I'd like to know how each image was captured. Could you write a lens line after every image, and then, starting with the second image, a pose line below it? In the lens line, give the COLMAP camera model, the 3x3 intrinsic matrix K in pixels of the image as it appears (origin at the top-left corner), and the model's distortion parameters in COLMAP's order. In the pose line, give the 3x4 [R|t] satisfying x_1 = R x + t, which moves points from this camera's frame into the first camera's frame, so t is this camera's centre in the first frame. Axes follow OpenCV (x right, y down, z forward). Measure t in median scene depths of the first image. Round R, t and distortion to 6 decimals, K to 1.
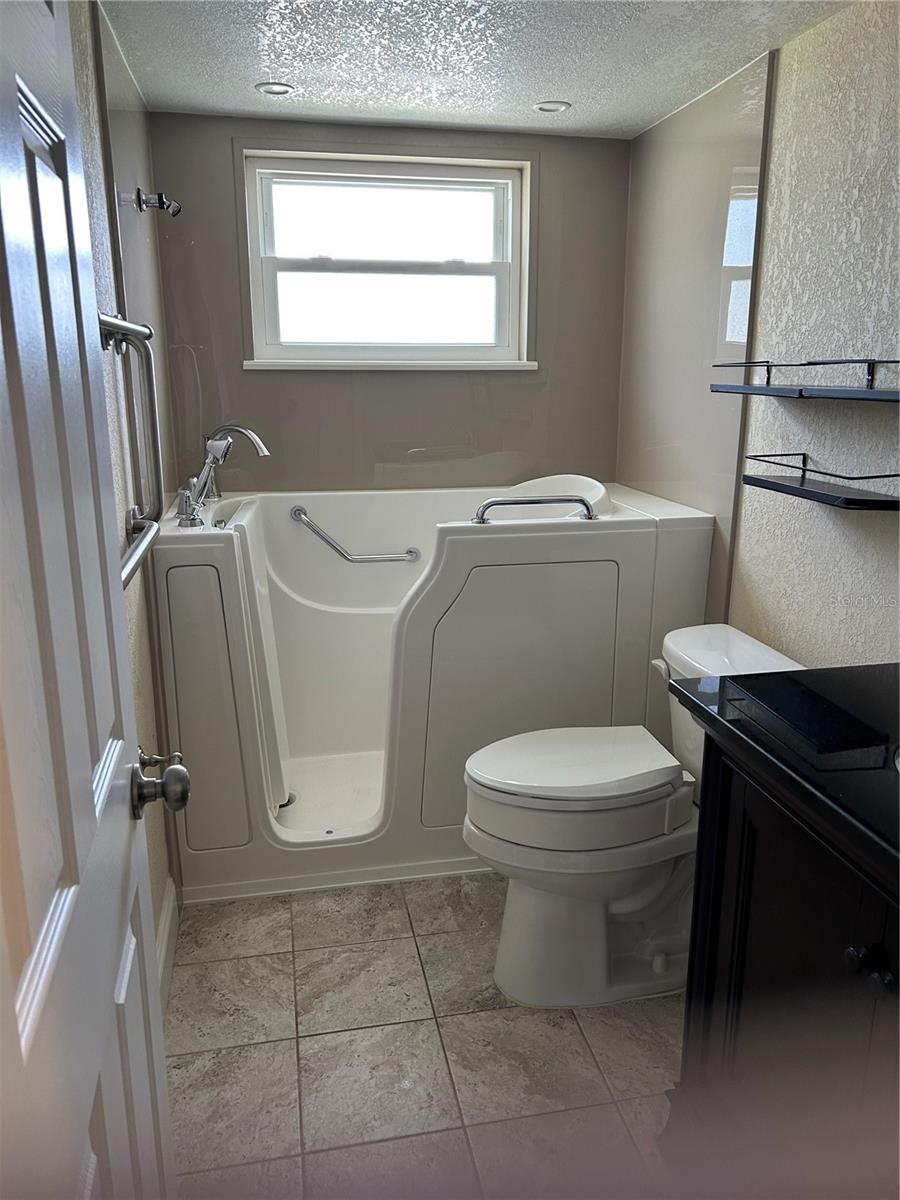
lens RADIAL K [[904.2, 0, 459.5], [0, 904.2, 604.7], [0, 0, 1]] dist [0.027673, -0.027403]
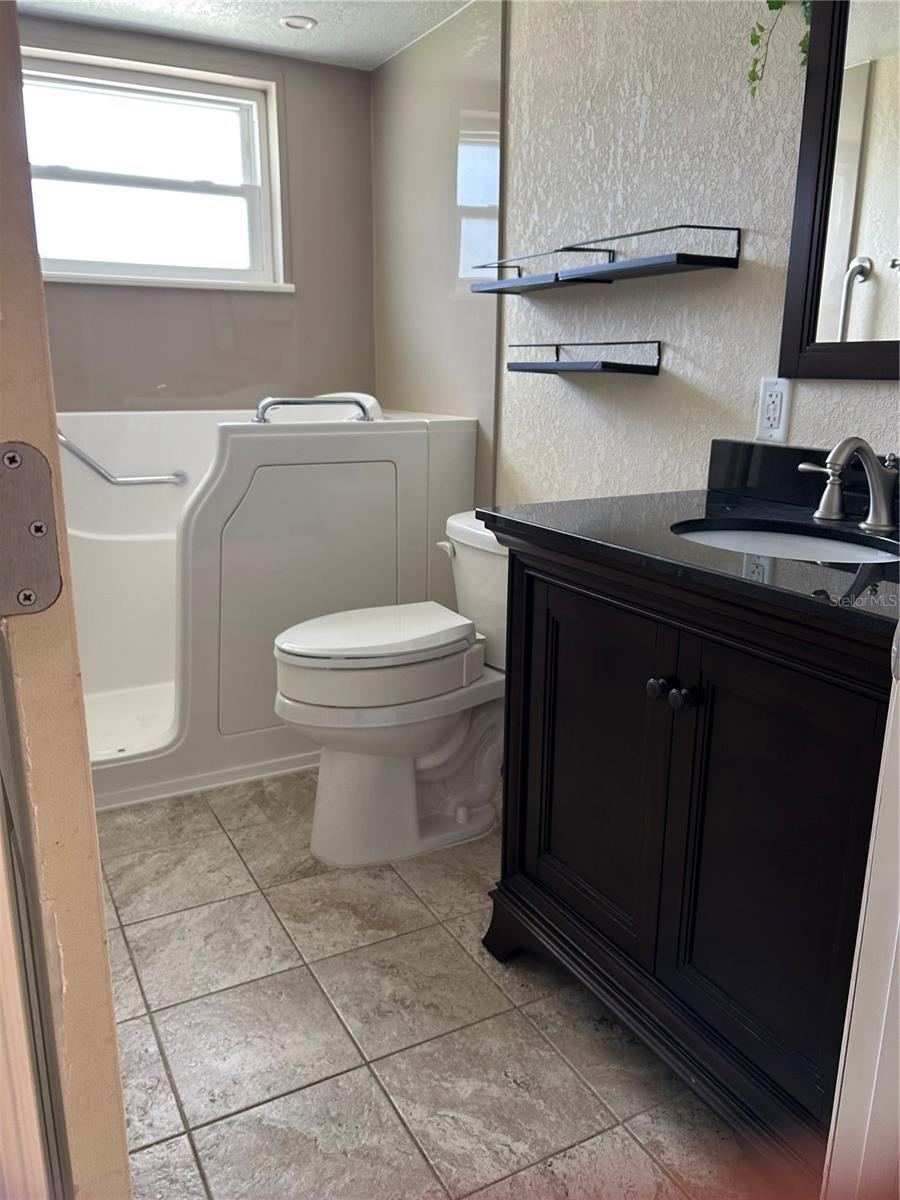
lens RADIAL K [[904.2, 0, 450.6], [0, 904.2, 603.5], [0, 0, 1]] dist [0.027673, -0.027403]
pose [[0.958964, -0.069406, 0.274902, -0.076009], [0.066821, 0.997588, 0.018769, 0.121607], [-0.275542, 0.000370, 0.961289, -0.042137]]
